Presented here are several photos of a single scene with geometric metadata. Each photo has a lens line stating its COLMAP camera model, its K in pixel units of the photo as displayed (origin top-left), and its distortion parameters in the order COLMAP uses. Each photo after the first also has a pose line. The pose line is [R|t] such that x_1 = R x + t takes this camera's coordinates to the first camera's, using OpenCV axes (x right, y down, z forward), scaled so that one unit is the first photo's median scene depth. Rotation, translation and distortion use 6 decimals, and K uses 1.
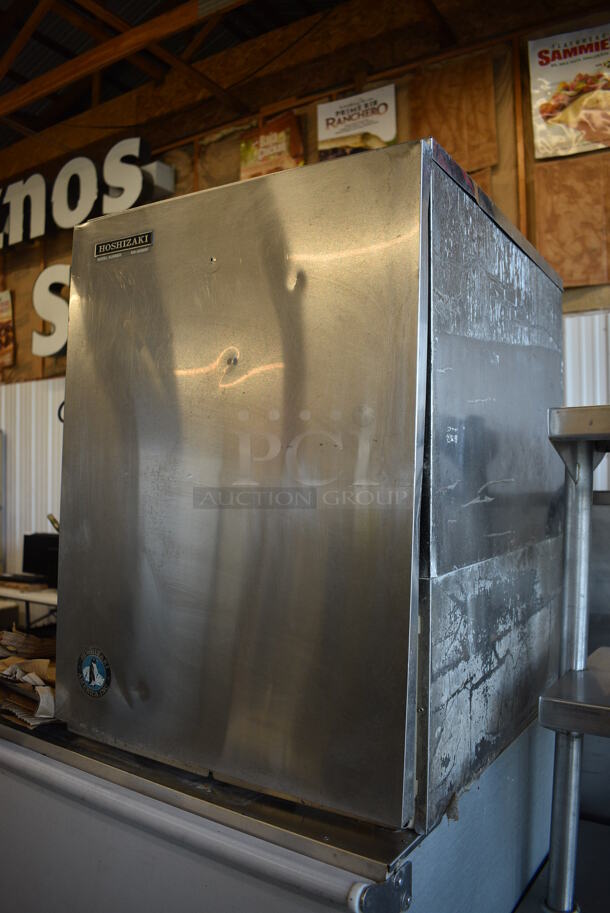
lens RADIAL K [[706.7, 0, 305.0], [0, 706.7, 456.5], [0, 0, 1]] dist [-0.093547, 0.004218]
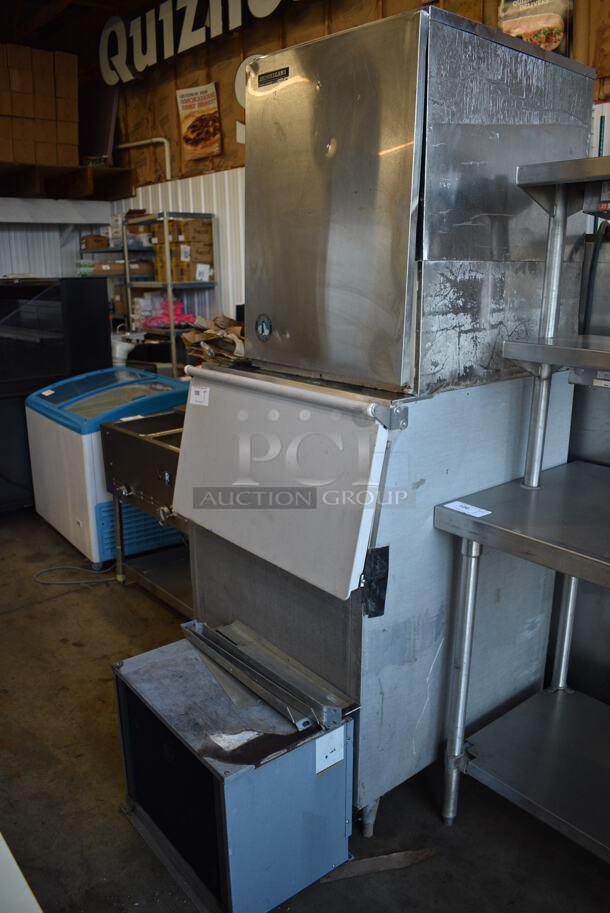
lens RADIAL K [[706.7, 0, 305.0], [0, 706.7, 456.5], [0, 0, 1]] dist [-0.093547, 0.004218]
pose [[0.957752, 0.066492, -0.279803, 0.337096], [0.017677, 0.957456, 0.288036, 0.100081], [0.287052, -0.280814, 0.915830, -0.752906]]
